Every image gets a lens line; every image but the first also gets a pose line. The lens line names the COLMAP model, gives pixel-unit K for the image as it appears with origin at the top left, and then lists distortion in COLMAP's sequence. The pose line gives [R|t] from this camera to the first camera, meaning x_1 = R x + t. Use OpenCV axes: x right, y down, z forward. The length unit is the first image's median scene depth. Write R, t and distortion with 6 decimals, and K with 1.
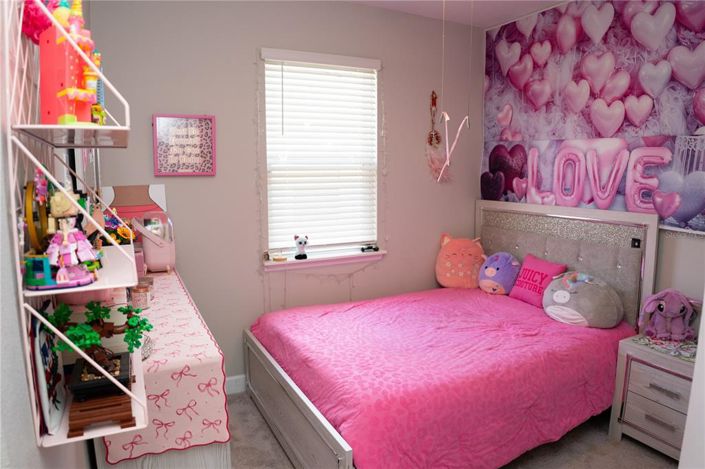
lens RADIAL K [[460.9, 0, 352.5], [0, 460.9, 234.5], [0, 0, 1]] dist [-0.142537, 0.046099]
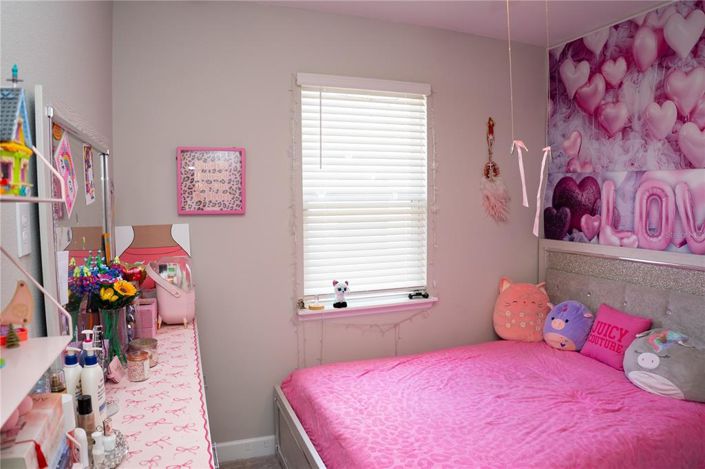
lens RADIAL K [[460.9, 0, 352.5], [0, 460.9, 234.5], [0, 0, 1]] dist [-0.142537, 0.046099]
pose [[0.993866, 0.004594, -0.110499, 0.009471], [-0.011441, 0.998047, -0.061409, -0.033905], [0.110001, 0.062296, 0.991977, 0.118658]]
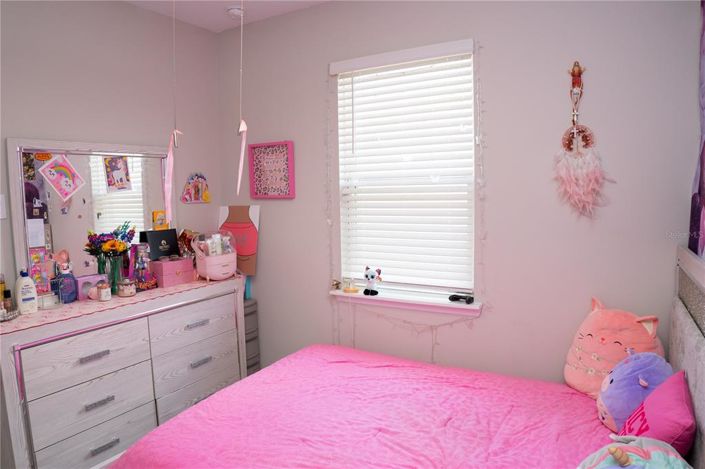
lens RADIAL K [[460.9, 0, 352.5], [0, 460.9, 234.5], [0, 0, 1]] dist [-0.142537, 0.046099]
pose [[0.545931, 0.074893, -0.834476, 0.608371], [-0.096254, 0.995008, 0.026330, -0.082406], [0.832283, 0.065948, 0.550414, 0.506580]]
